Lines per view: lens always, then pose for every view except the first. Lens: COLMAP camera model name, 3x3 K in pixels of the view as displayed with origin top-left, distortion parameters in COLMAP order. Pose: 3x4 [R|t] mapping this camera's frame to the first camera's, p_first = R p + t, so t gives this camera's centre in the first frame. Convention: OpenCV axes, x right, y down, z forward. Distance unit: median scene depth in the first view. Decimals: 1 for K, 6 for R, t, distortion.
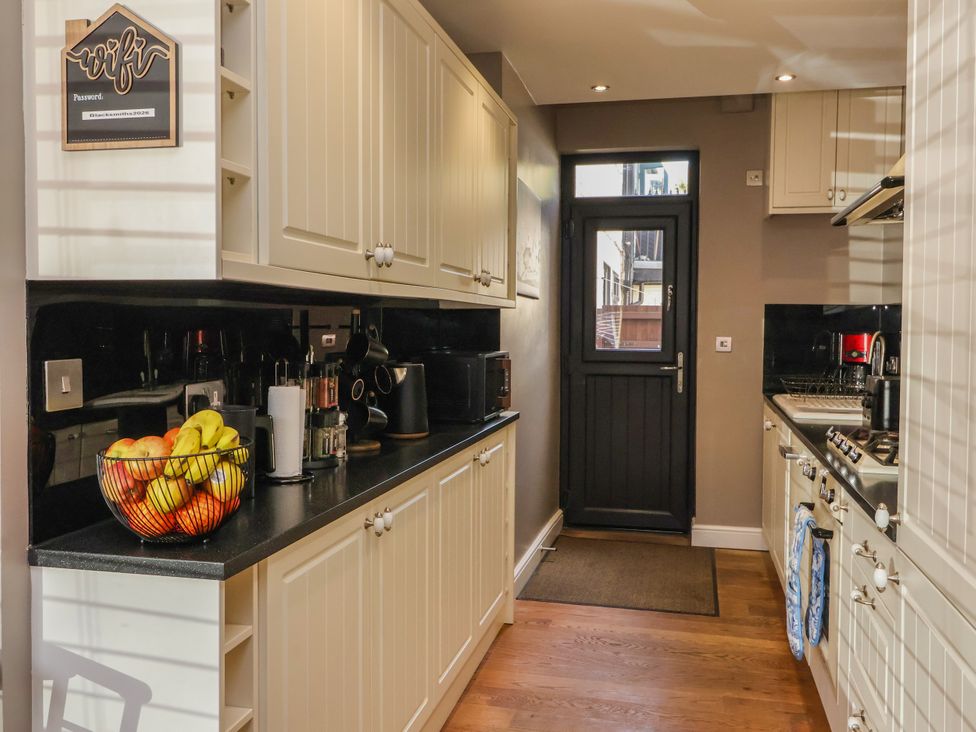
lens RADIAL K [[825.9, 0, 487.4], [0, 825.9, 360.9], [0, 0, 1]] dist [0.018270, -0.011652]
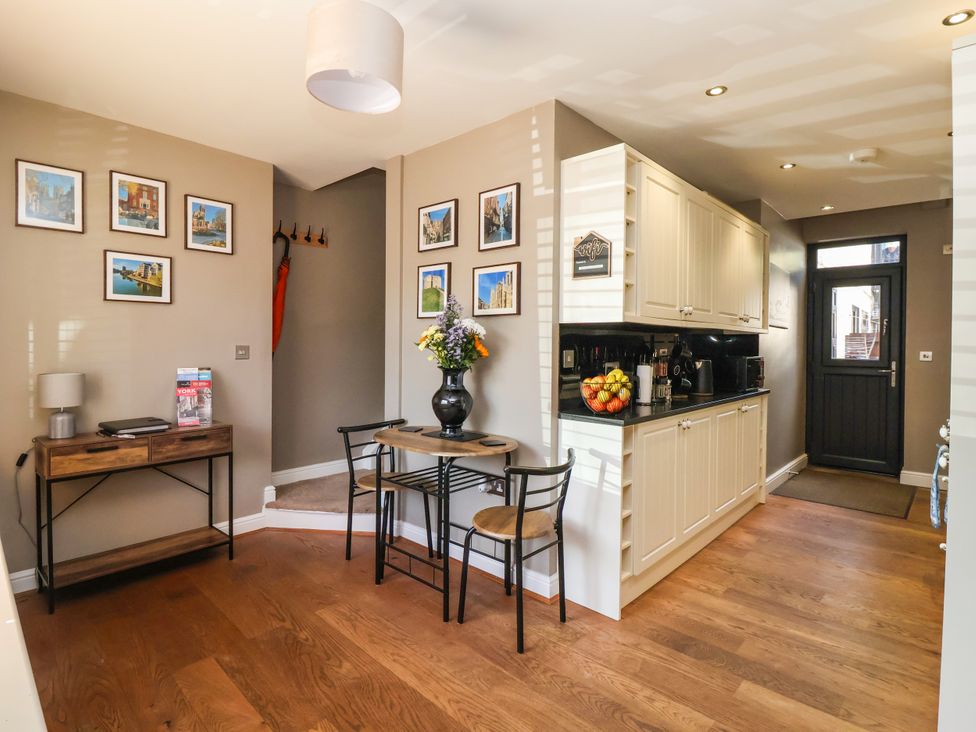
lens RADIAL K [[512.0, 0, 483.2], [0, 512.0, 345.5], [0, 0, 1]] dist [-0.004576, -0.008082]
pose [[0.862996, 0.003318, -0.505200, 0.097445], [-0.028275, 0.998728, -0.041741, 0.046062], [0.504419, 0.050307, 0.861992, -0.494561]]
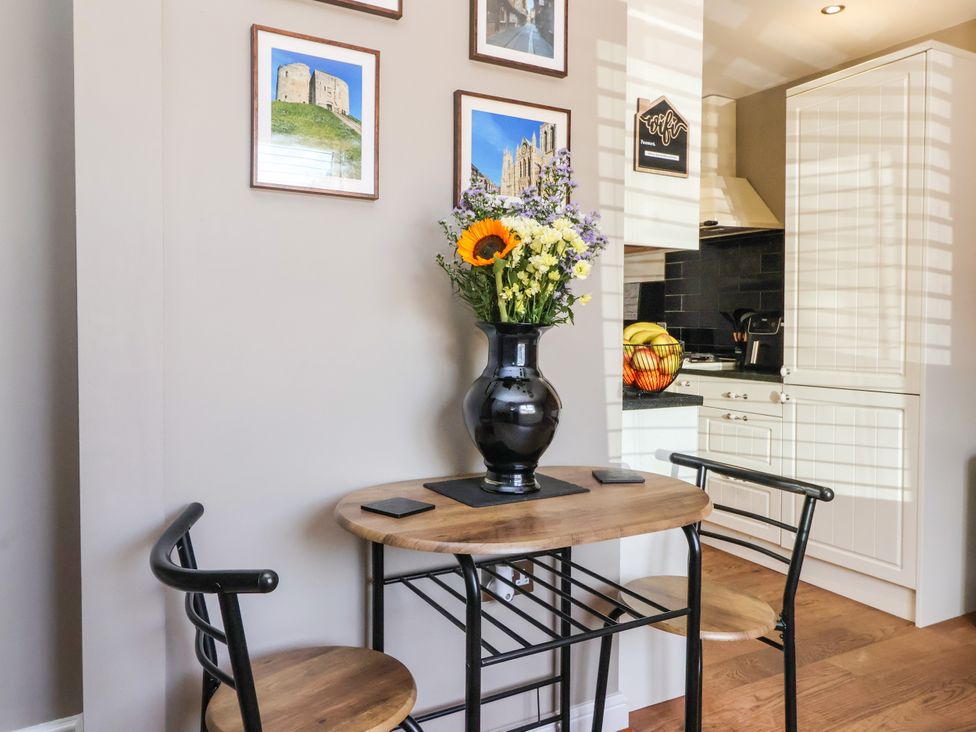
lens RADIAL K [[739.4, 0, 487.6], [0, 739.4, 362.4], [0, 0, 1]] dist [0.010481, -0.012115]
pose [[0.745851, -0.030923, 0.665395, -1.187152], [0.030828, 0.999454, 0.011893, 0.081856], [-0.665399, 0.011643, 0.746397, 0.029400]]
